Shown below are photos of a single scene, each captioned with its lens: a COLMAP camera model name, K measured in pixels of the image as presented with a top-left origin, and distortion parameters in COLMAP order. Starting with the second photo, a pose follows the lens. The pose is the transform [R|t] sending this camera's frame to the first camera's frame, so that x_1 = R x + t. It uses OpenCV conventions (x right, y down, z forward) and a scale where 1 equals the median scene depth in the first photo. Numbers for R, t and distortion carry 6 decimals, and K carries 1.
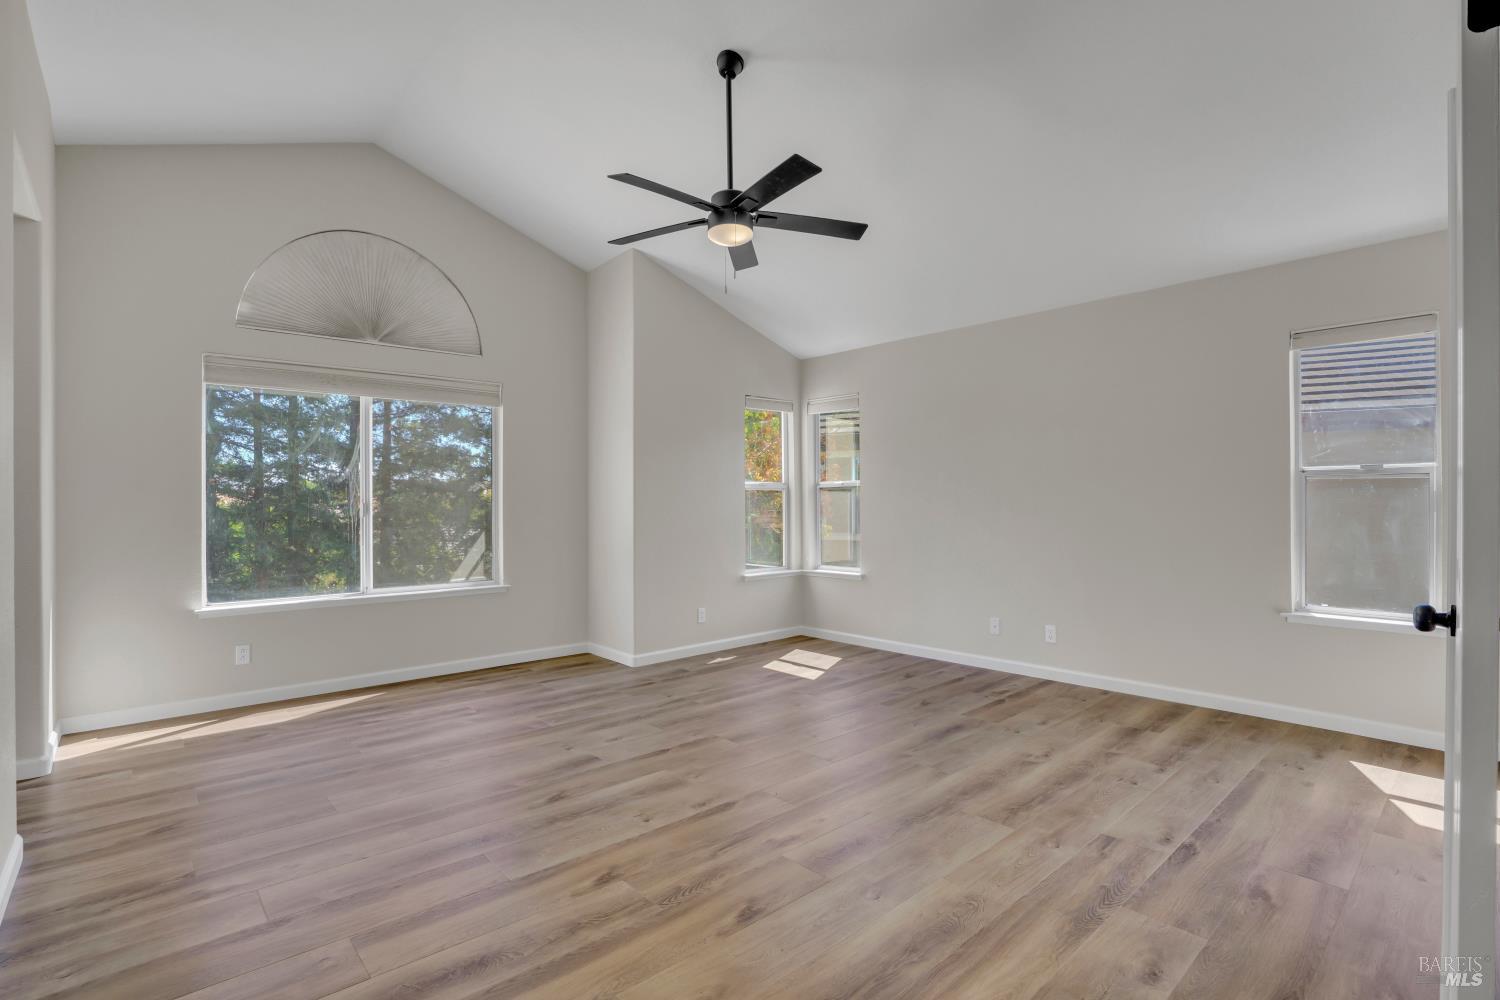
lens RADIAL K [[701.5, 0, 749.6], [0, 701.5, 505.1], [0, 0, 1]] dist [-0.040173, 0.013792]
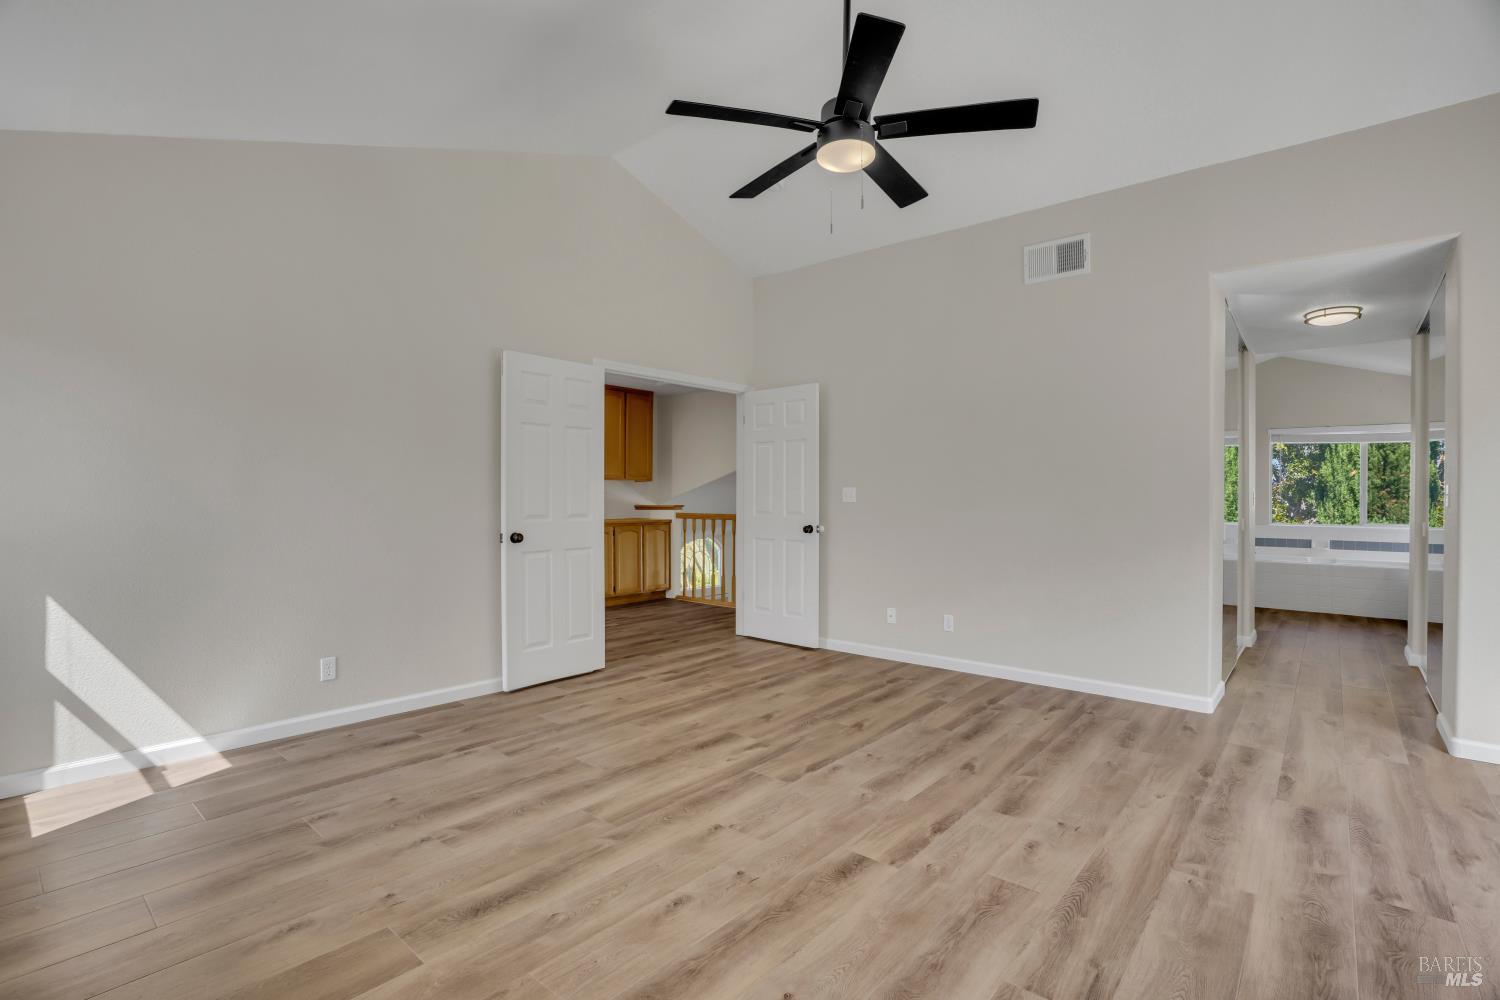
lens RADIAL K [[701.5, 0, 753.6], [0, 701.5, 495.7], [0, 0, 1]] dist [-0.040173, 0.013792]
pose [[-0.990773, -0.003616, -0.135486, 0.227600], [-0.003437, 0.999993, -0.001555, -0.005737], [0.135491, -0.001075, -0.990778, 2.214878]]
